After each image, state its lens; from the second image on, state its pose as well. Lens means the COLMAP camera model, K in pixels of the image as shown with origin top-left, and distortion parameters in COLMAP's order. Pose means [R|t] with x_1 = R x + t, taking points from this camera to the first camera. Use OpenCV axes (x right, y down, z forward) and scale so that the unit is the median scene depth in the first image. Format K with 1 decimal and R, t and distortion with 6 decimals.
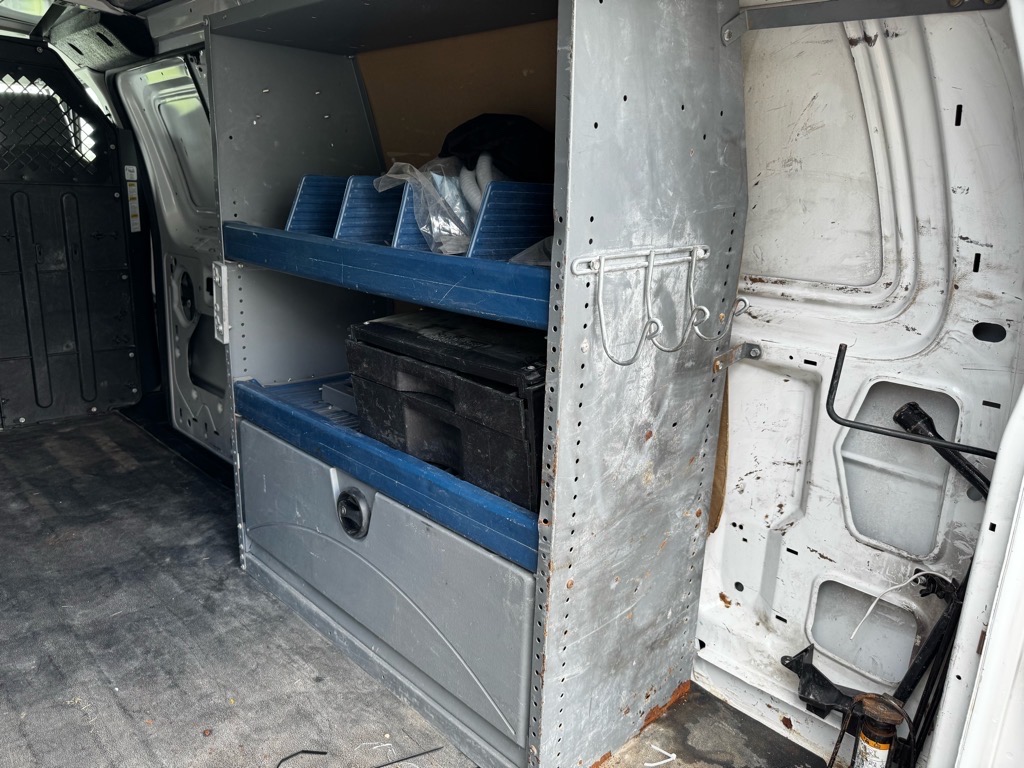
lens RADIAL K [[735.9, 0, 512.2], [0, 735.9, 392.0], [0, 0, 1]] dist [0.062473, -0.083101]
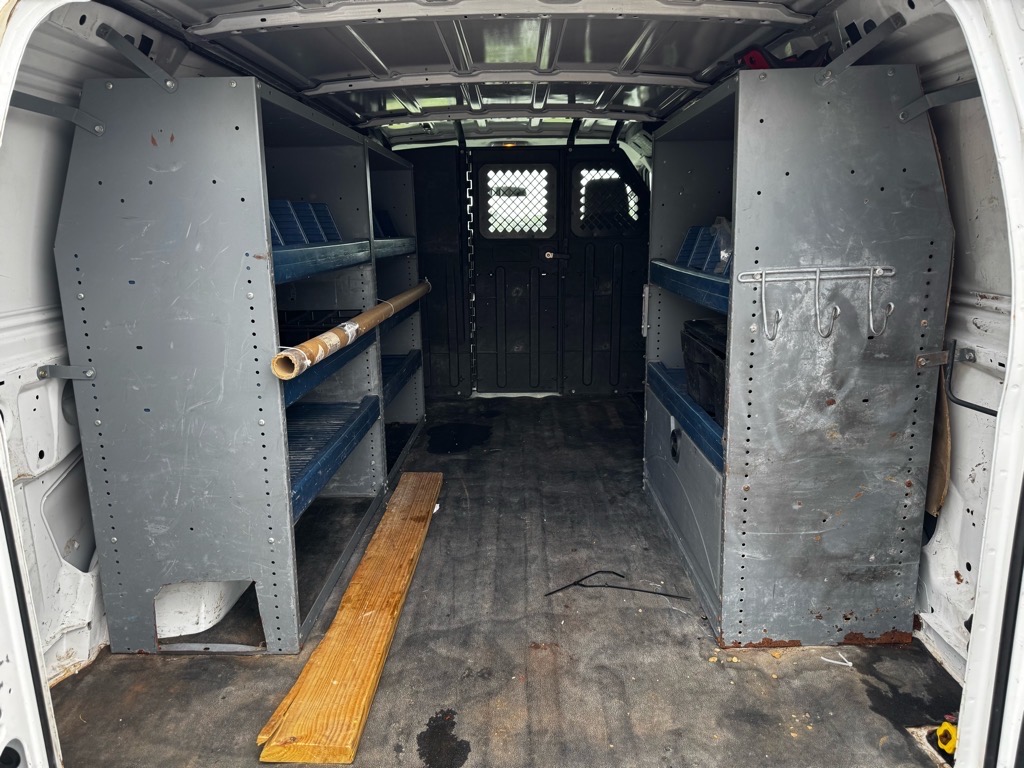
lens RADIAL K [[718.5, 0, 508.7], [0, 718.5, 400.2], [0, 0, 1]] dist [0.079543, -0.101603]
pose [[0.709177, 0.119777, -0.694782, 0.606078], [-0.148769, 0.988697, 0.018595, 0.102642], [0.689156, 0.090175, 0.718980, -0.345706]]
